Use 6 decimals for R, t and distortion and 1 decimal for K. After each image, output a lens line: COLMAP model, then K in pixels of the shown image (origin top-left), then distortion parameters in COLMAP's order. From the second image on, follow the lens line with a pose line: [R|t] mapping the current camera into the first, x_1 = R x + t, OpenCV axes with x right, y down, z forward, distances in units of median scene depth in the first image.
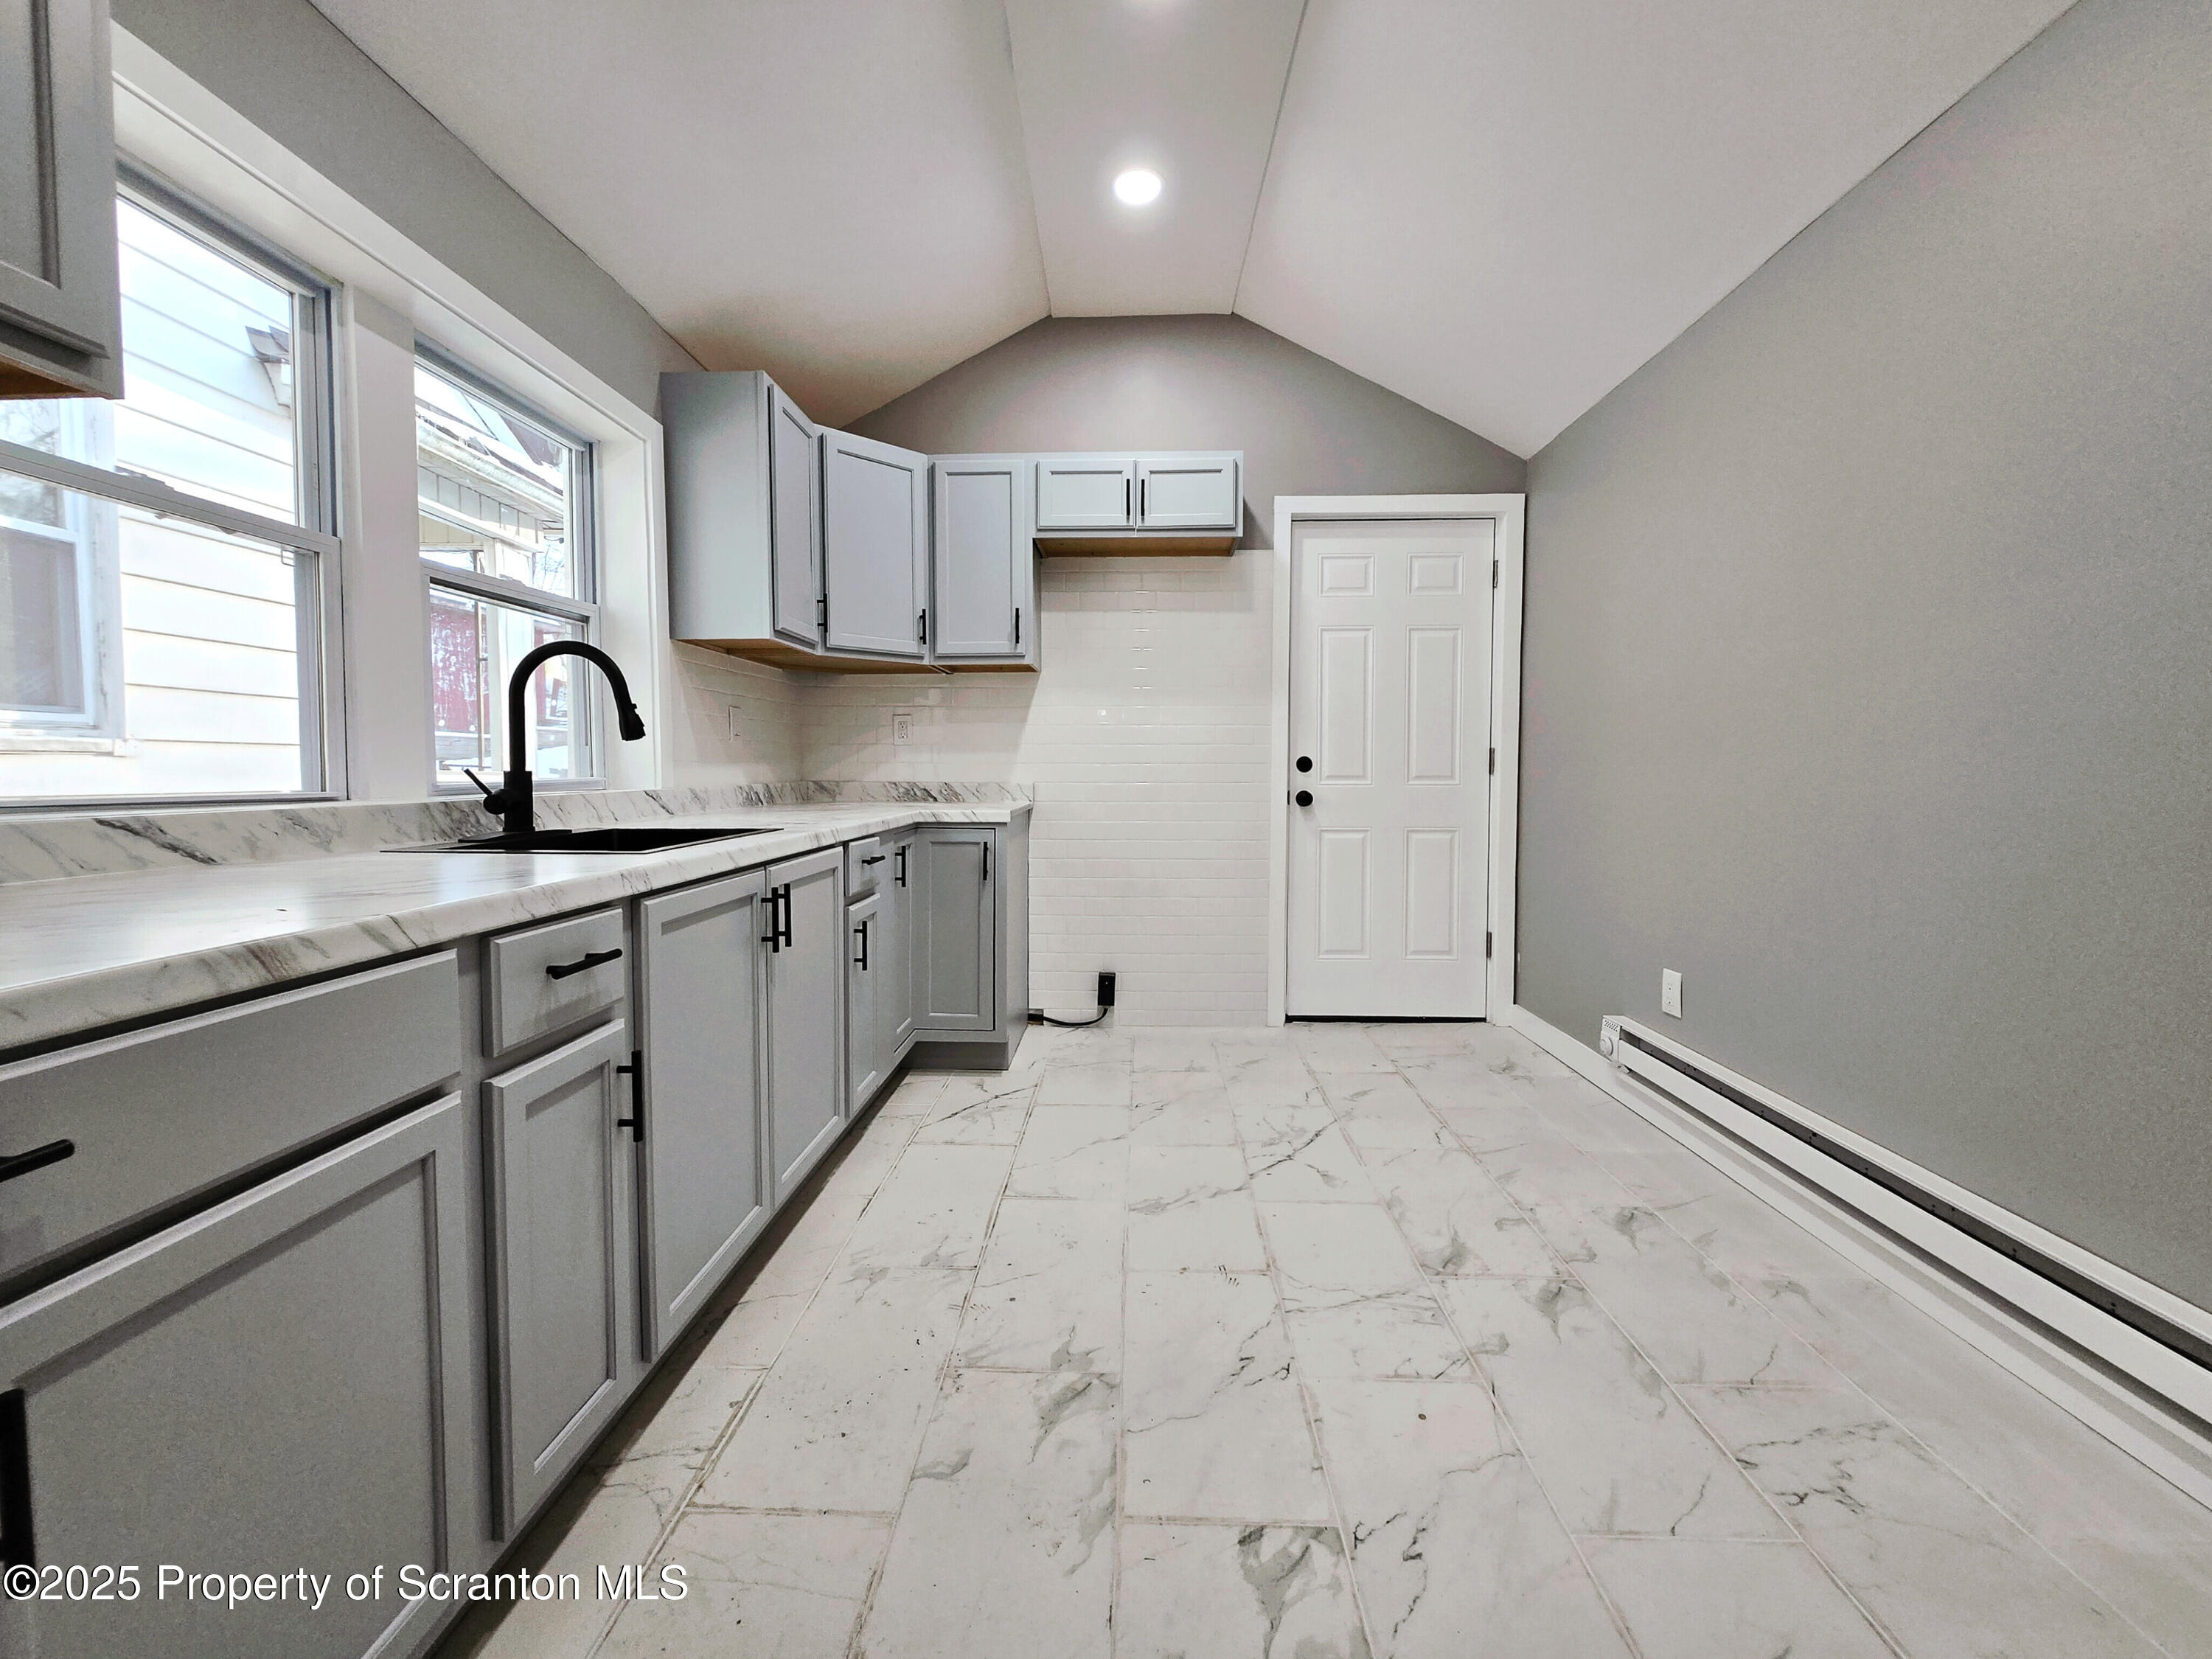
lens RADIAL K [[866.6, 0, 1108.0], [0, 866.6, 808.7], [0, 0, 1]] dist [0.000284, -0.003156]
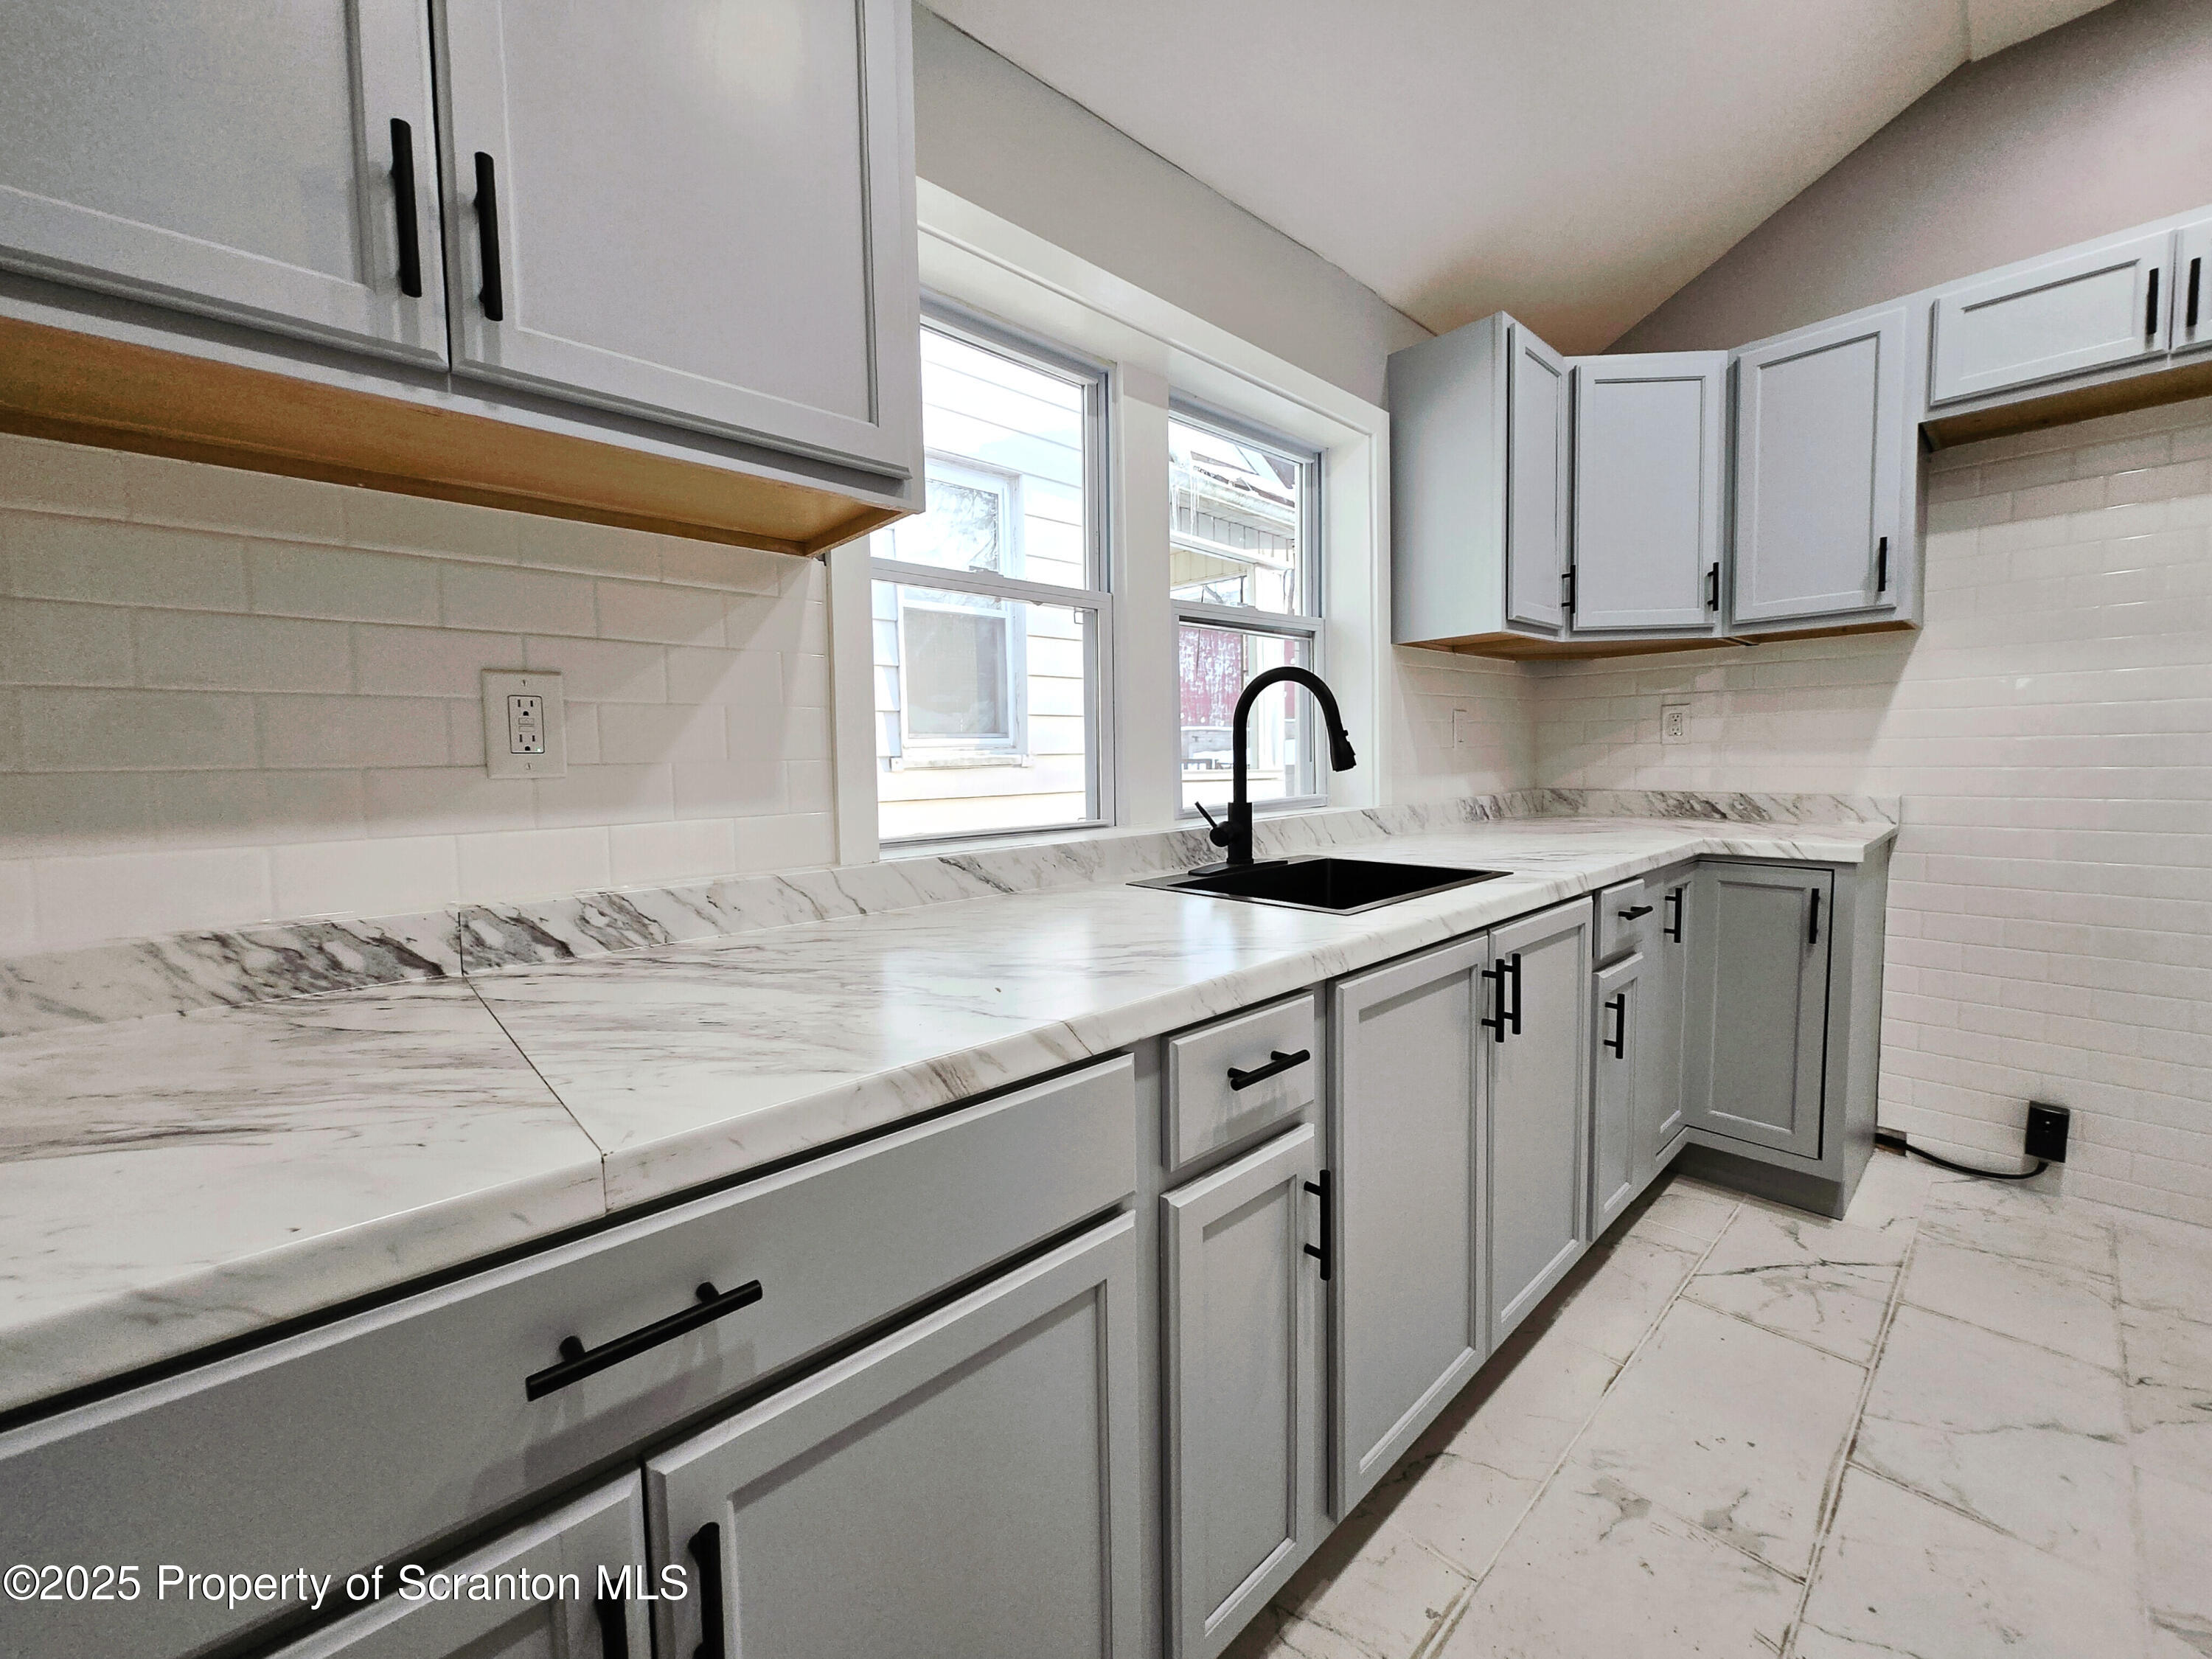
lens RADIAL K [[873.1, 0, 1109.6], [0, 873.1, 813.4], [0, 0, 1]] dist [0.000099, -0.000398]
pose [[0.703619, 0.028819, -0.709993, -0.059694], [-0.010839, 0.999496, 0.029829, -0.047994], [0.710495, -0.013292, 0.703577, 0.152236]]
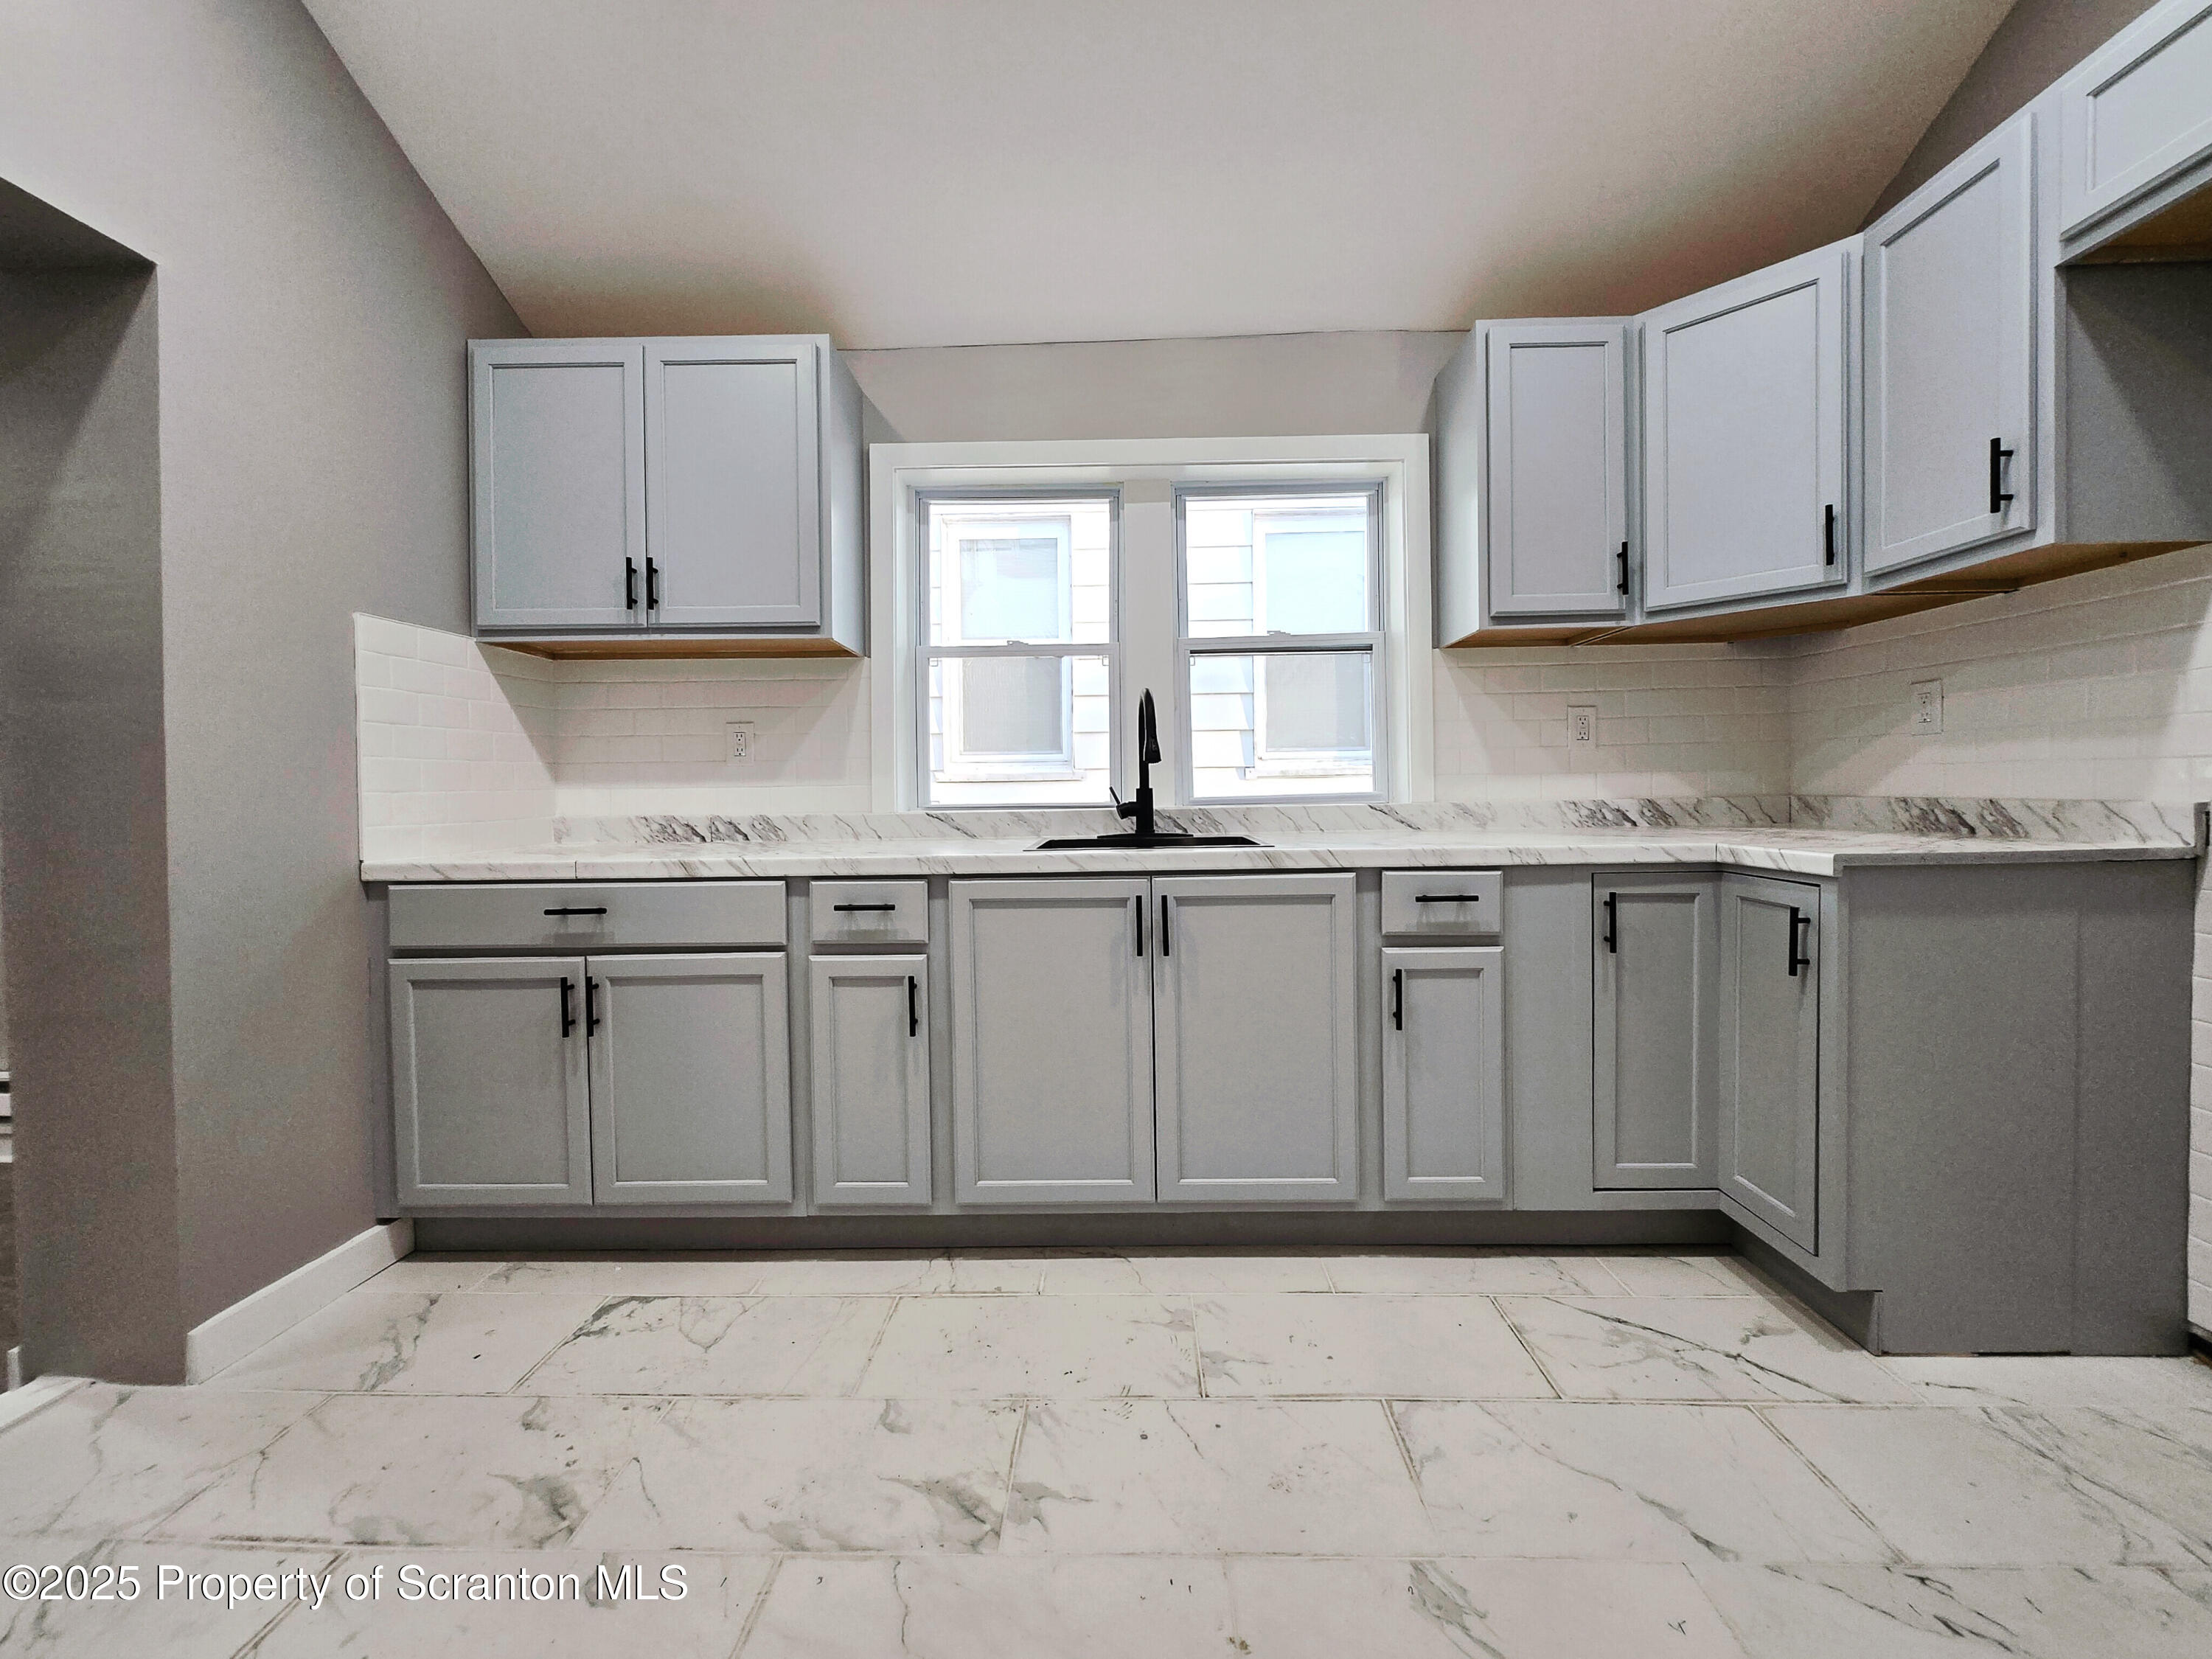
lens RADIAL K [[866.6, 0, 1108.0], [0, 866.6, 808.7], [0, 0, 1]] dist [0.000284, -0.003156]
pose [[0.014428, 0.020065, -0.999695, 0.545047], [-0.030268, 0.999349, 0.019621, -0.030035], [0.999438, 0.029976, 0.015026, 0.738878]]
